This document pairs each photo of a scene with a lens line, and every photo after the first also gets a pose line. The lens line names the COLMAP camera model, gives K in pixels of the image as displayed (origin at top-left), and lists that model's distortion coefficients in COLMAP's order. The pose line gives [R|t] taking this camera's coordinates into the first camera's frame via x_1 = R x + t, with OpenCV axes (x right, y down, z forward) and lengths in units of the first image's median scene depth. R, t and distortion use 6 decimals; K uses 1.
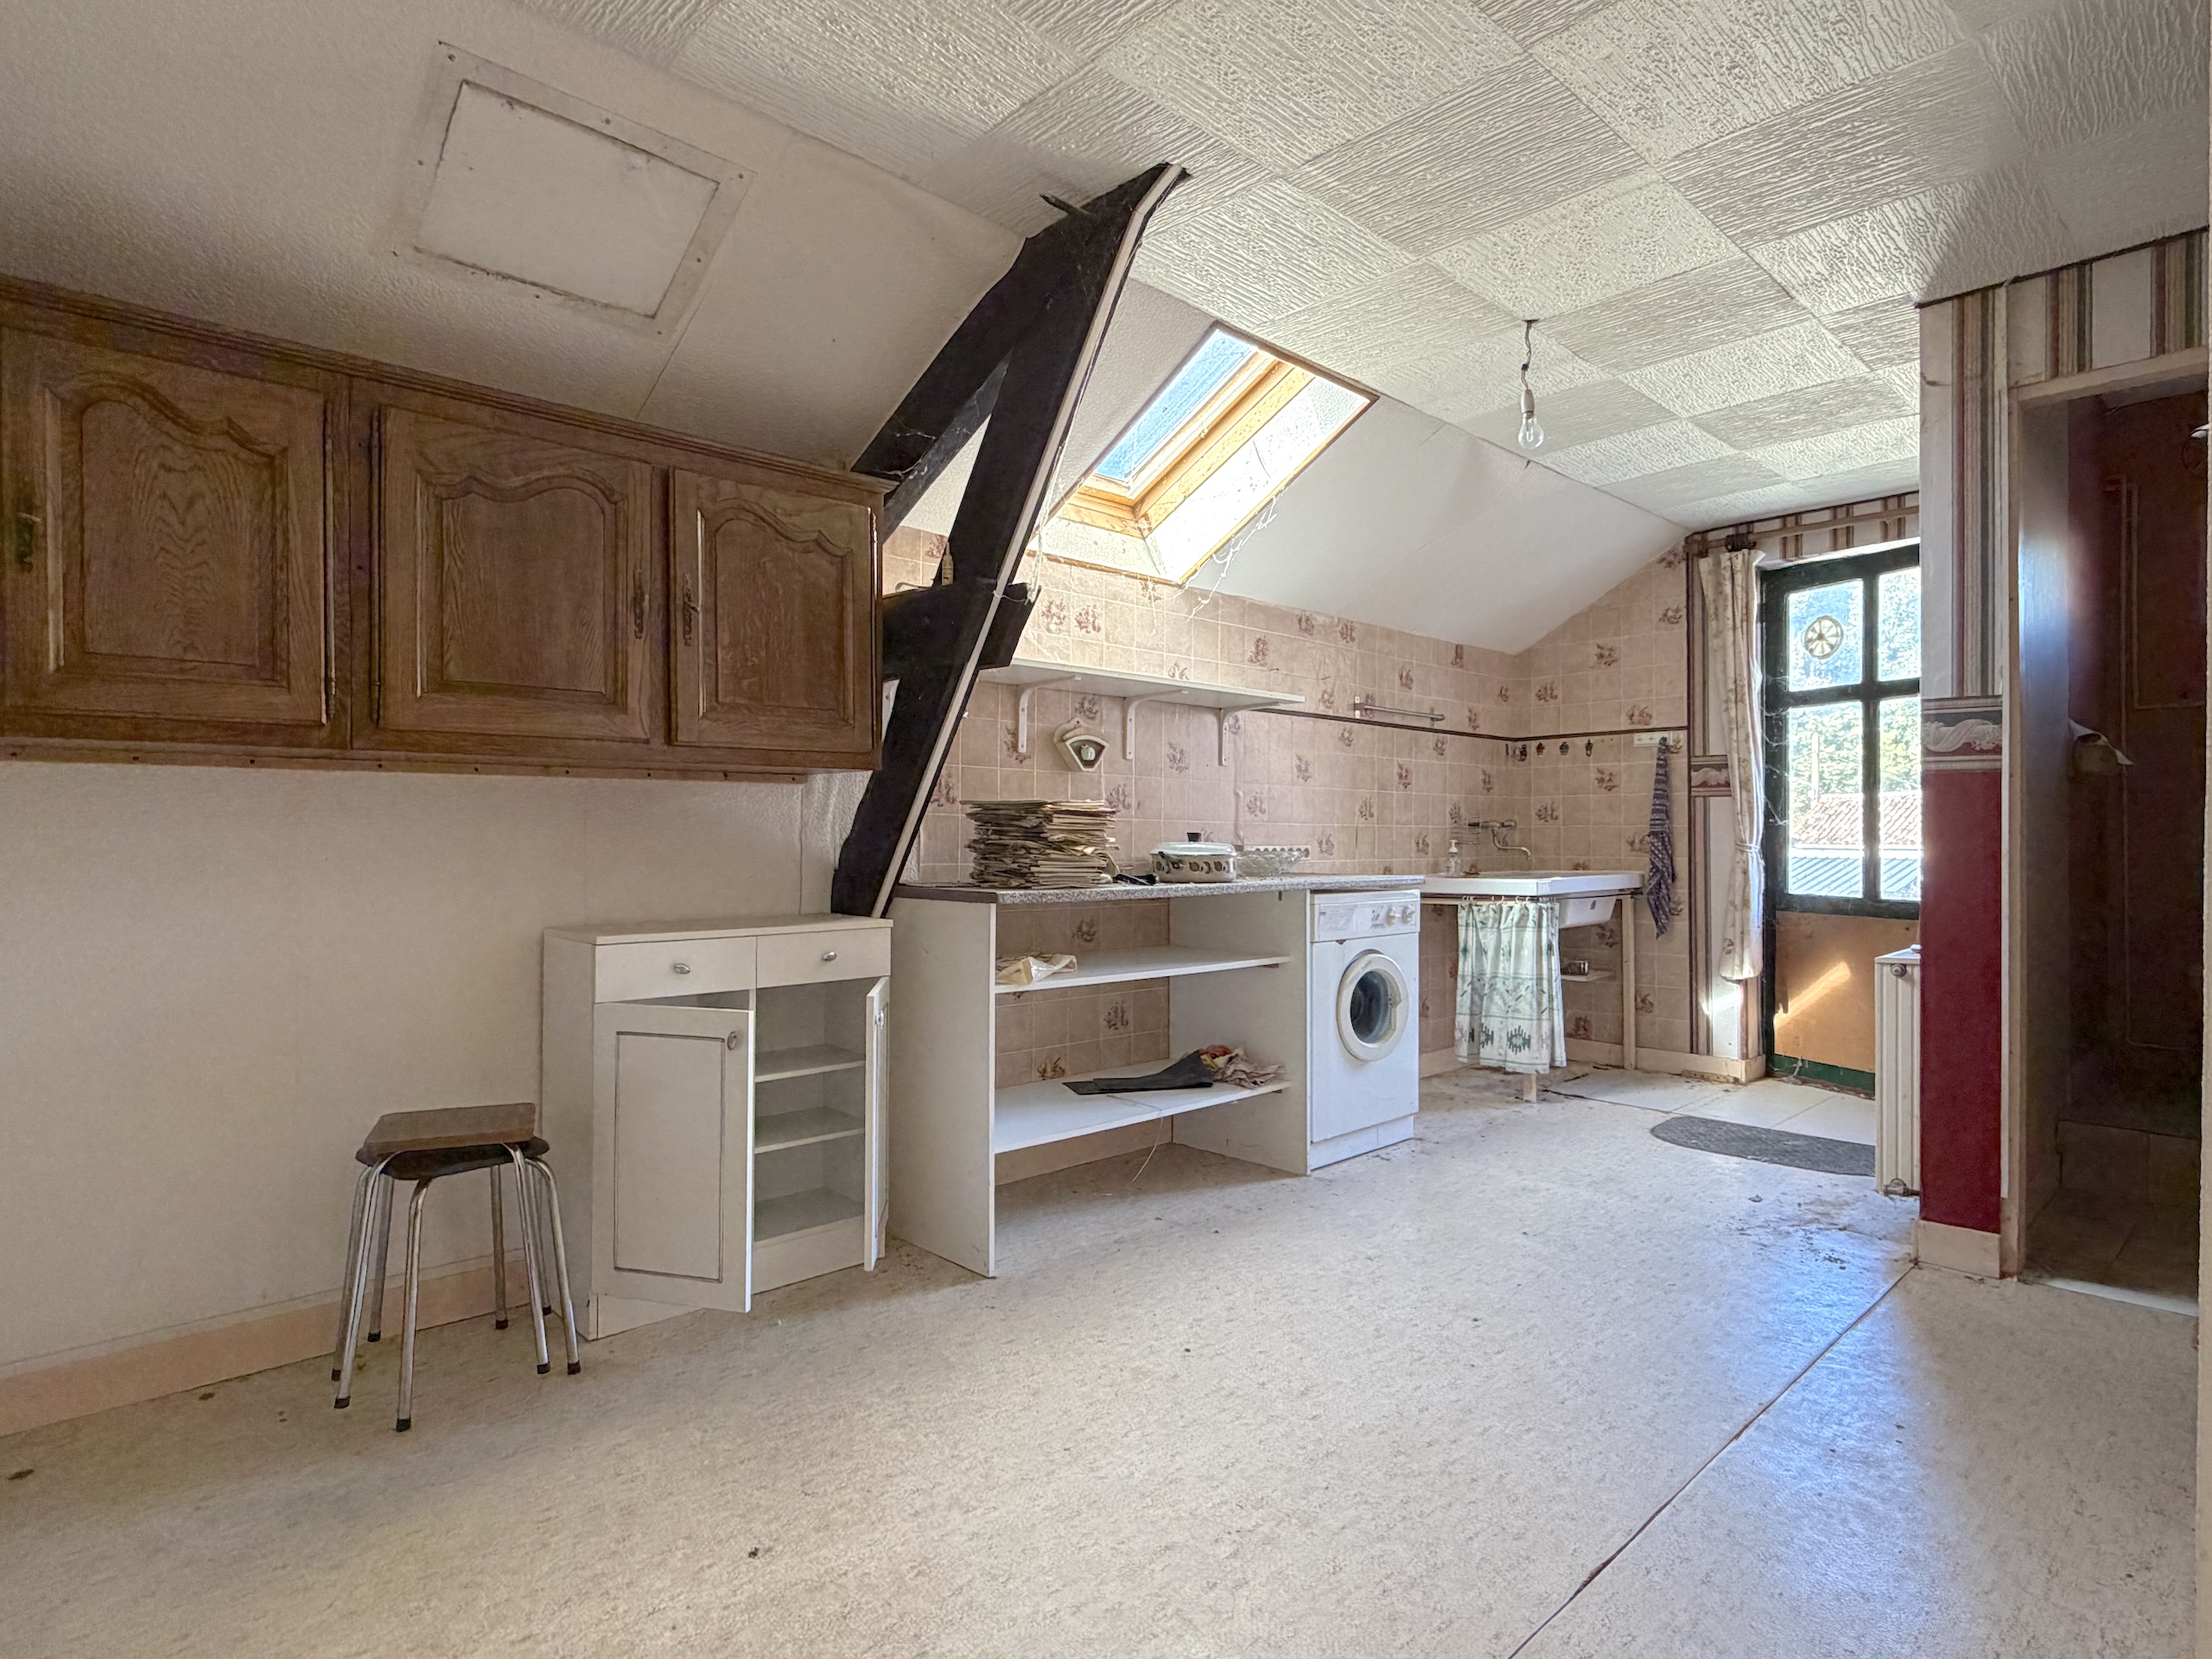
lens RADIAL K [[1180.5, 0, 1111.8], [0, 1180.5, 826.1], [0, 0, 1]] dist [-0.000675, 0.000466]
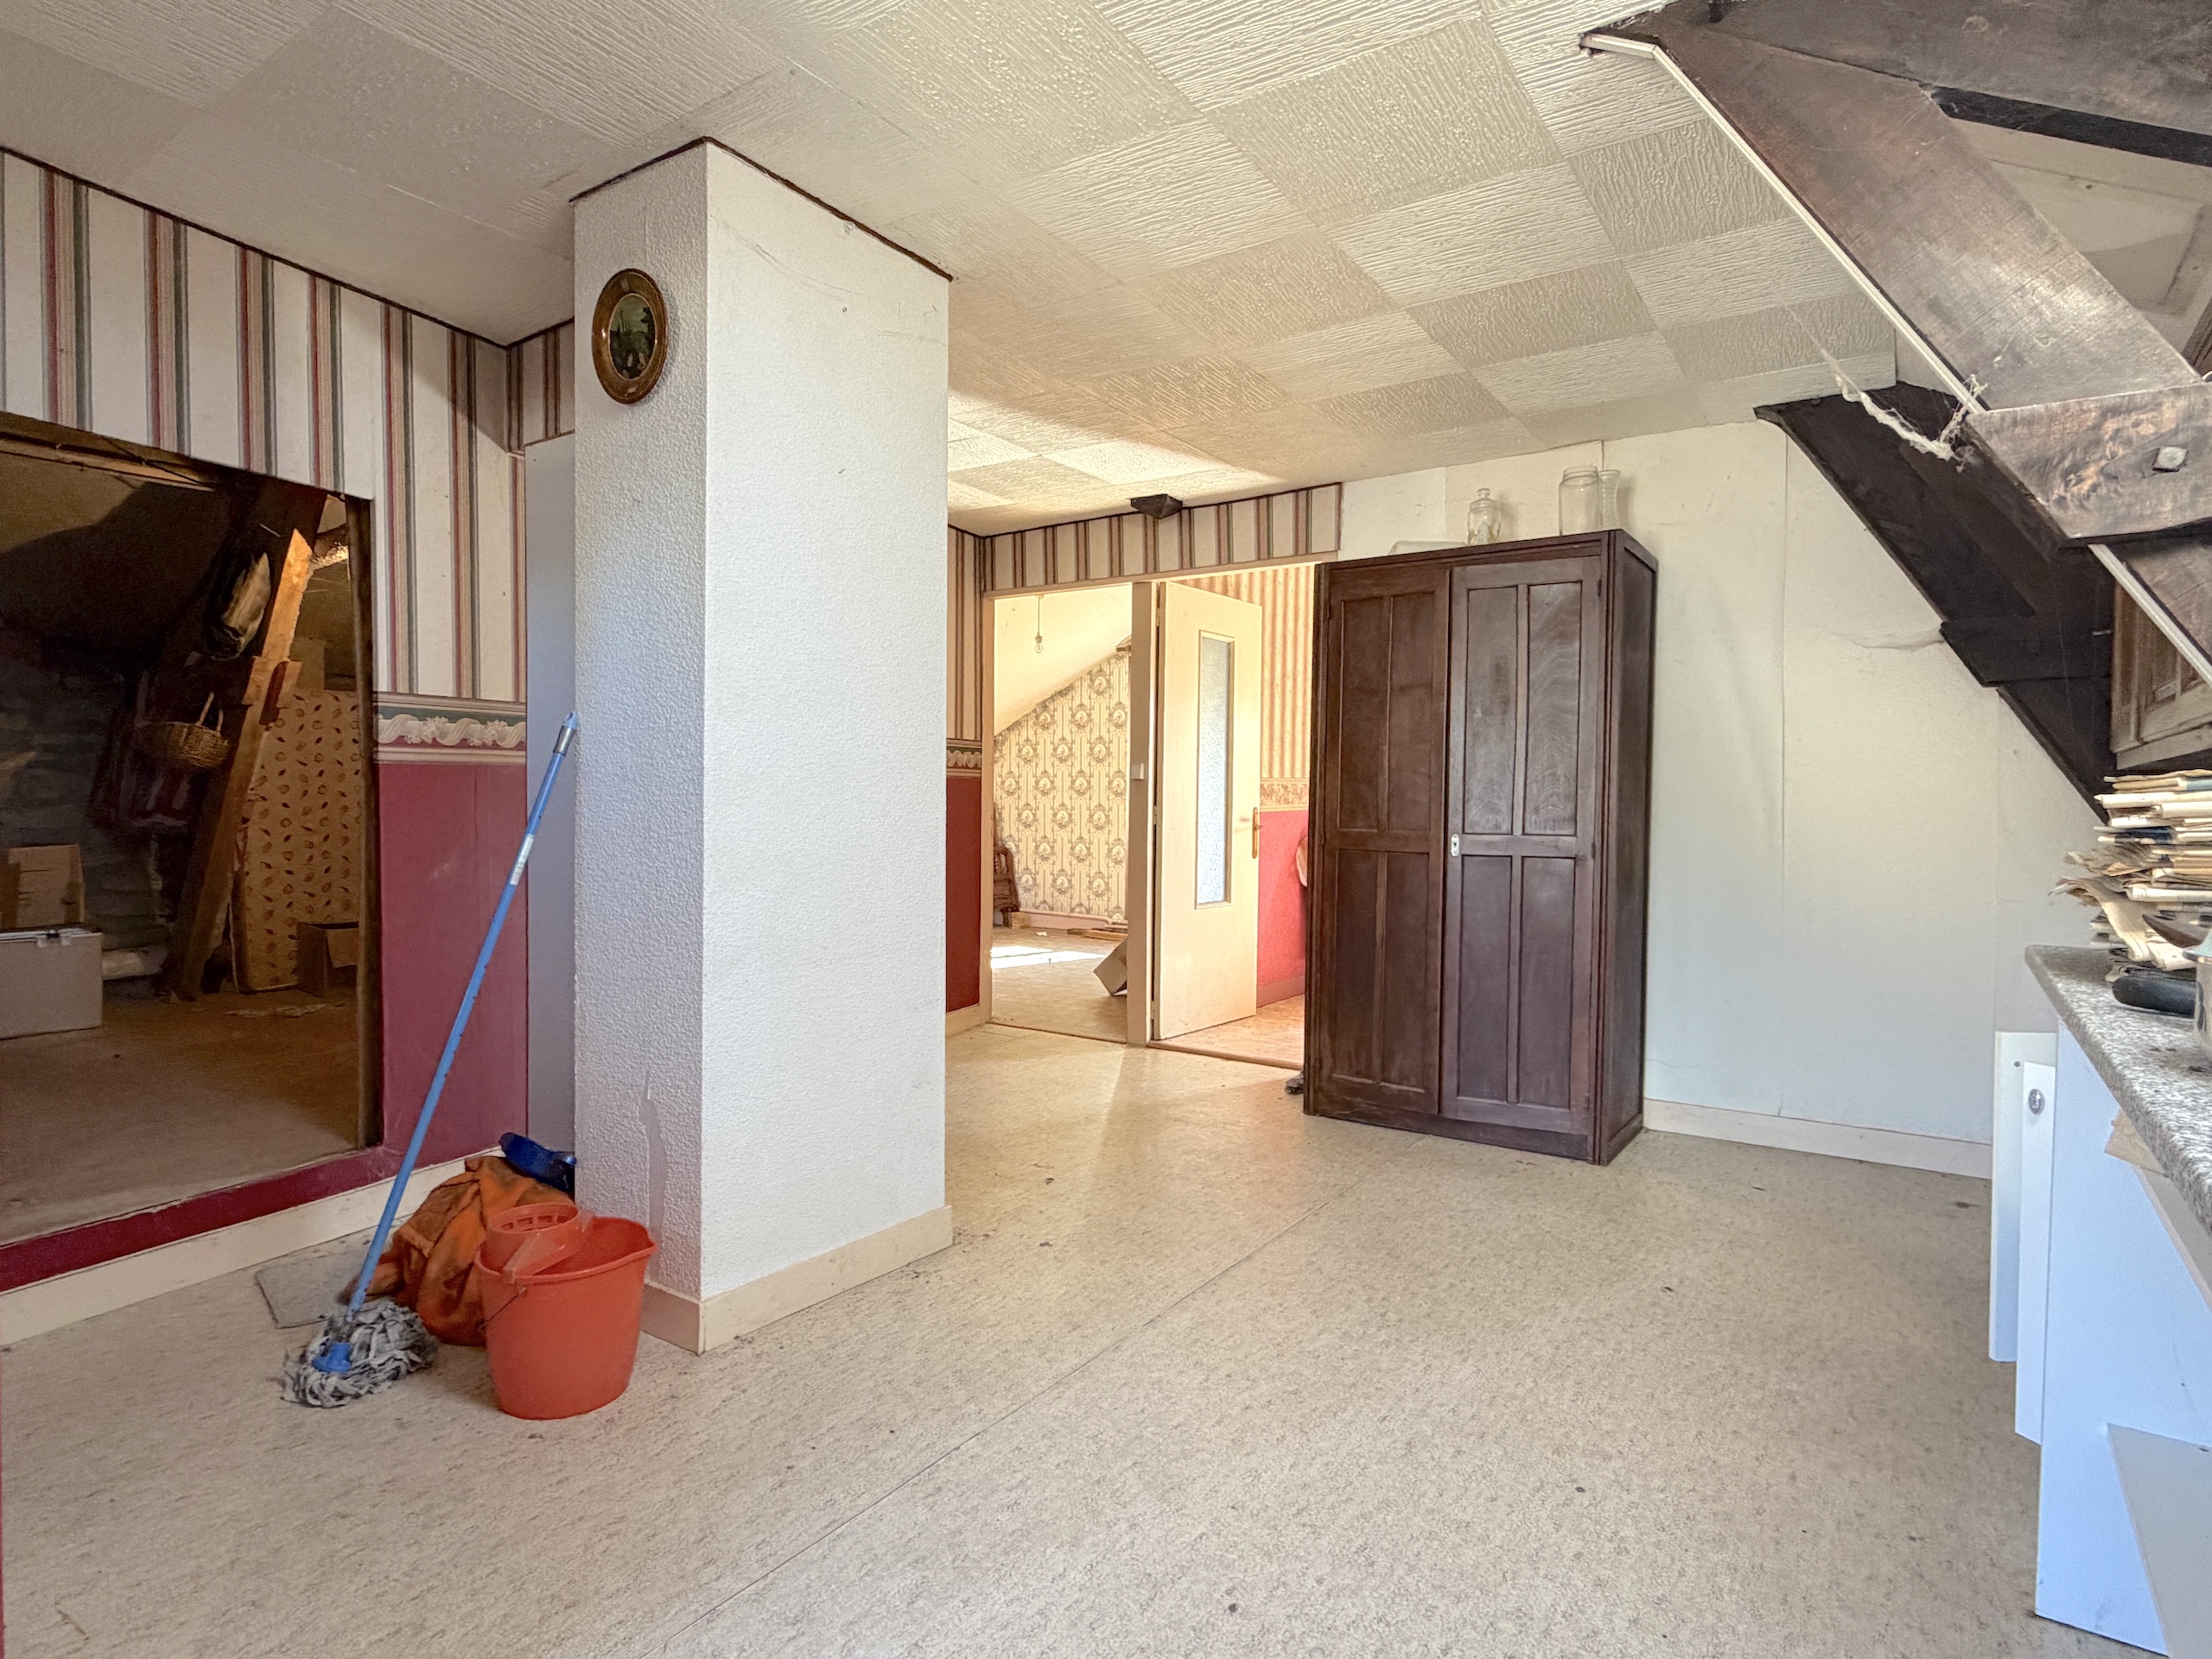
lens RADIAL K [[1180.5, 0, 1094.7], [0, 1180.5, 841.2], [0, 0, 1]] dist [-0.000675, 0.000466]
pose [[-0.980636, -0.004381, -0.195789, 0.265379], [-0.009165, 0.999681, 0.023535, -0.002509], [0.195623, 0.024873, -0.980364, 0.836223]]
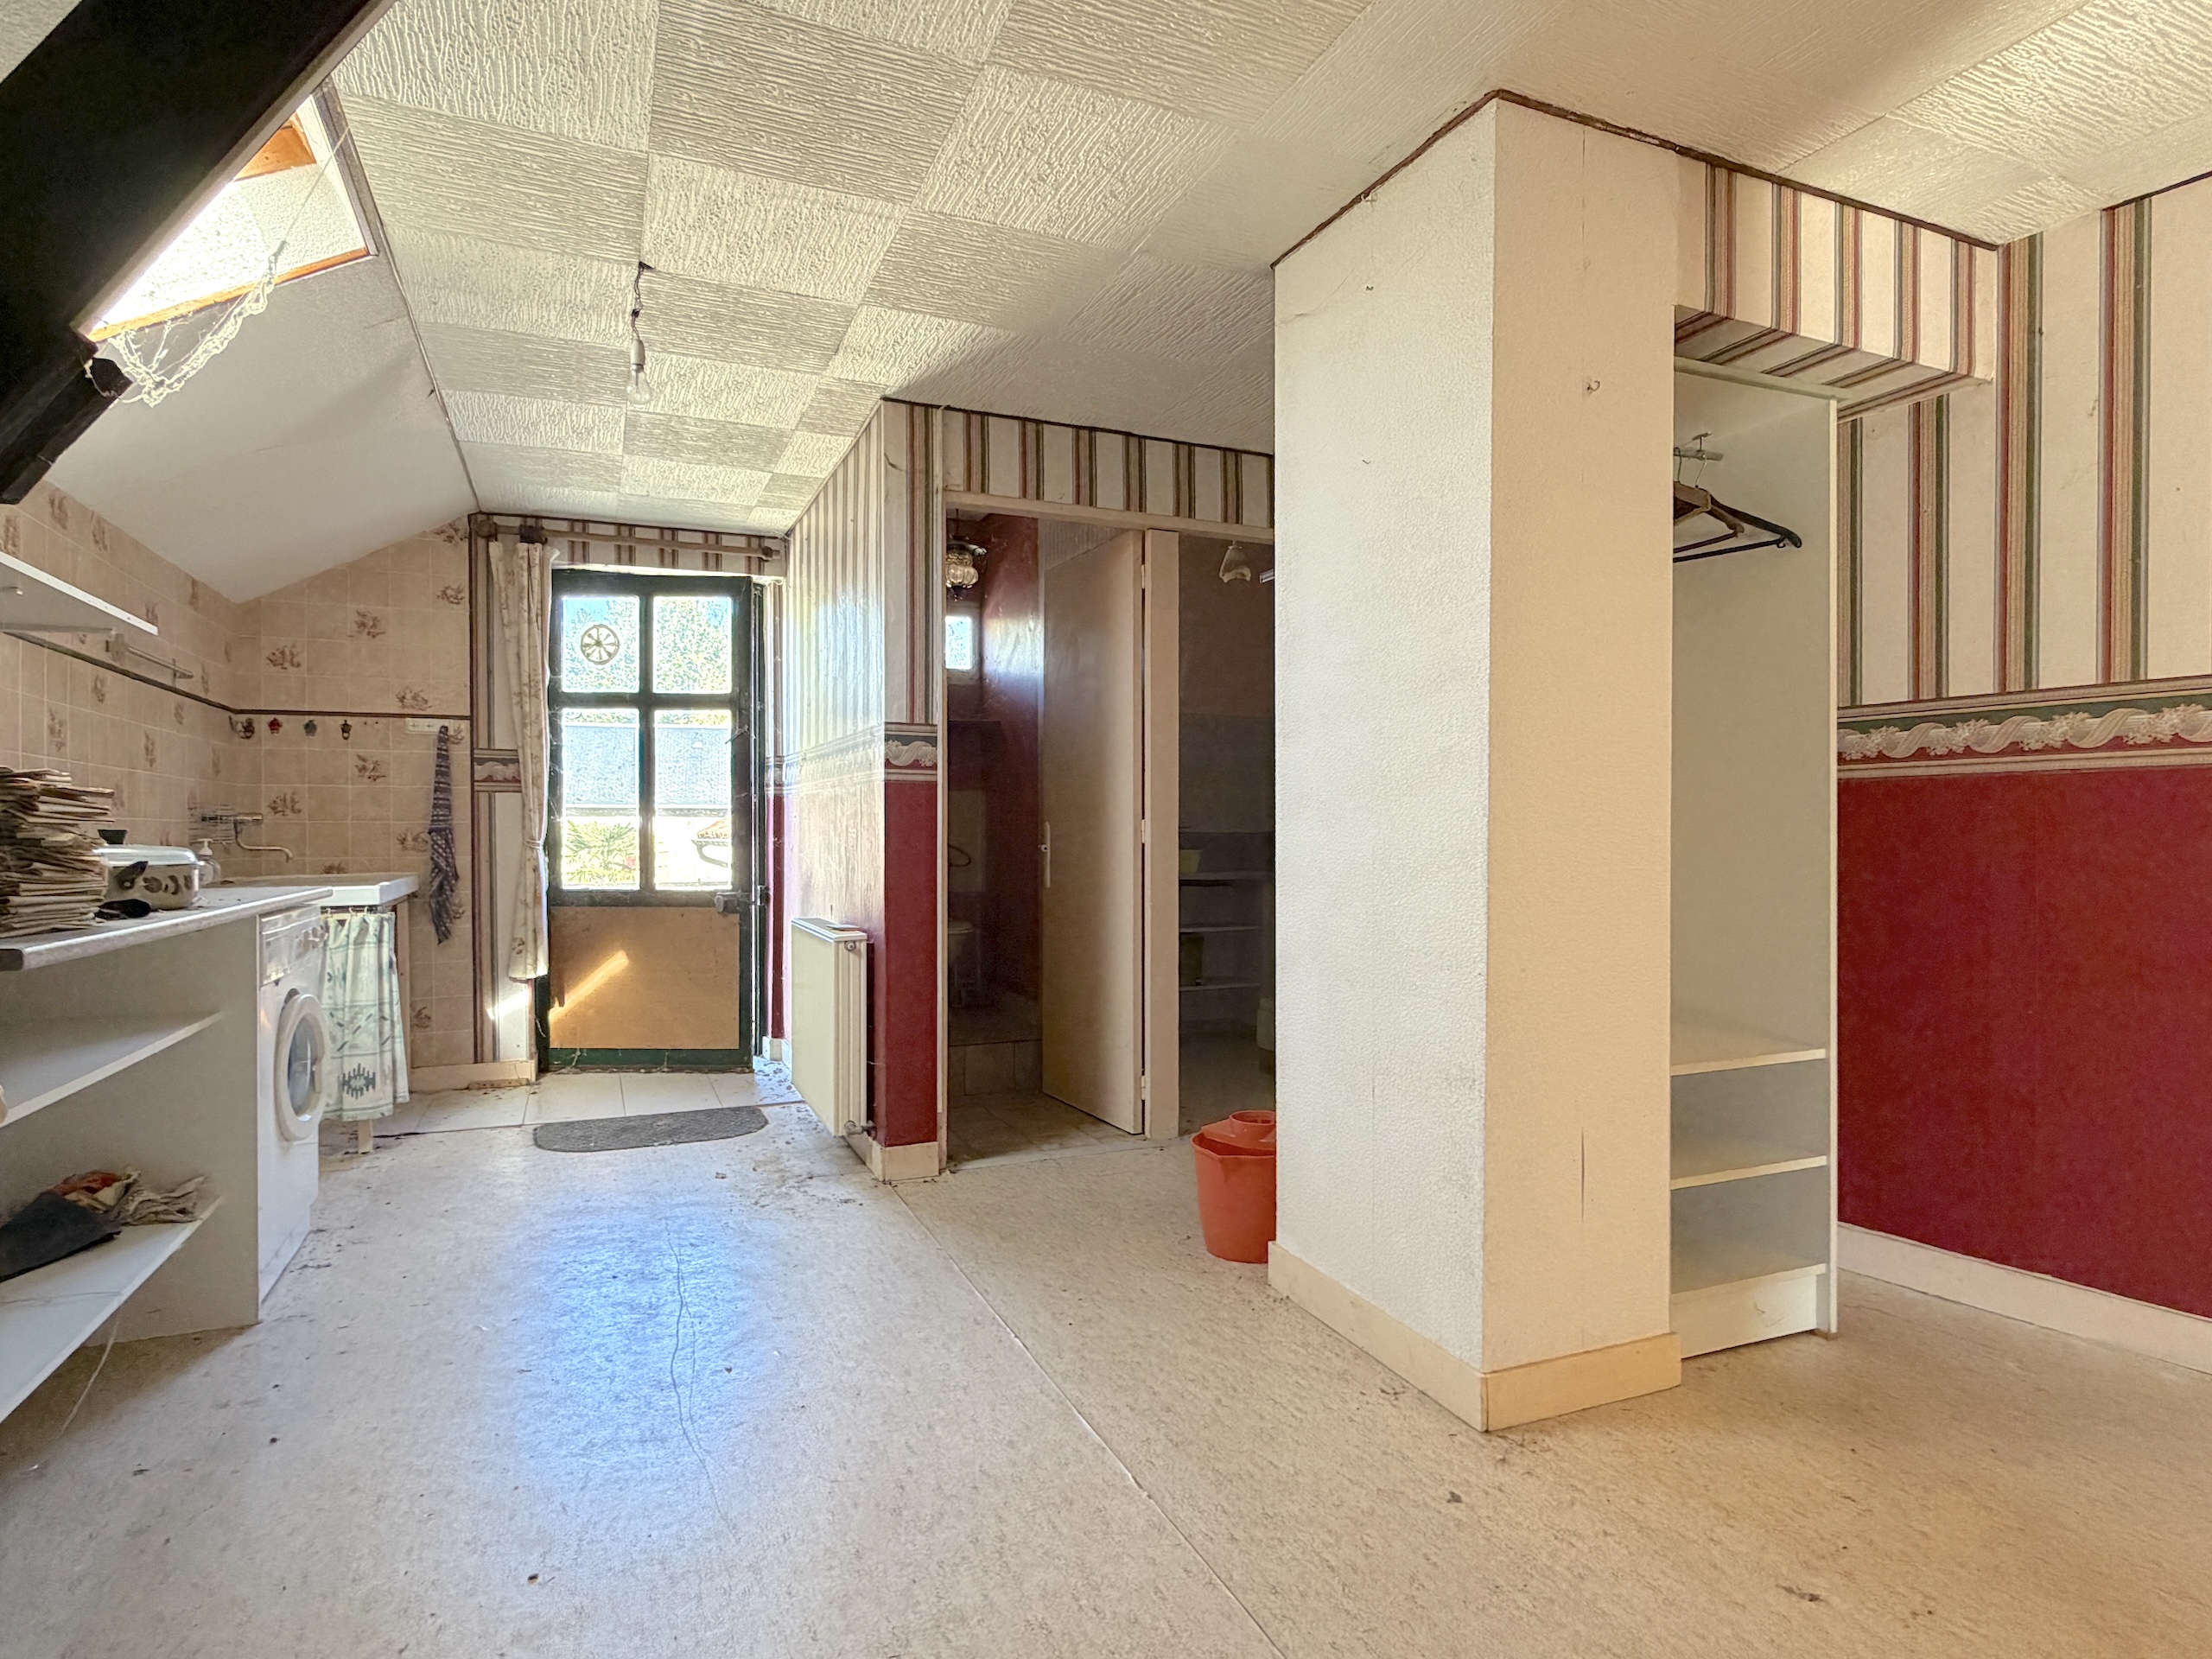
lens RADIAL K [[1180.5, 0, 1088.4], [0, 1180.5, 828.8], [0, 0, 1]] dist [-0.000675, 0.000466]
pose [[0.362612, 0.002081, 0.931938, -0.228958], [-0.007792, 0.999969, 0.000798, 0.000488], [-0.931908, -0.007551, 0.362617, 0.220389]]
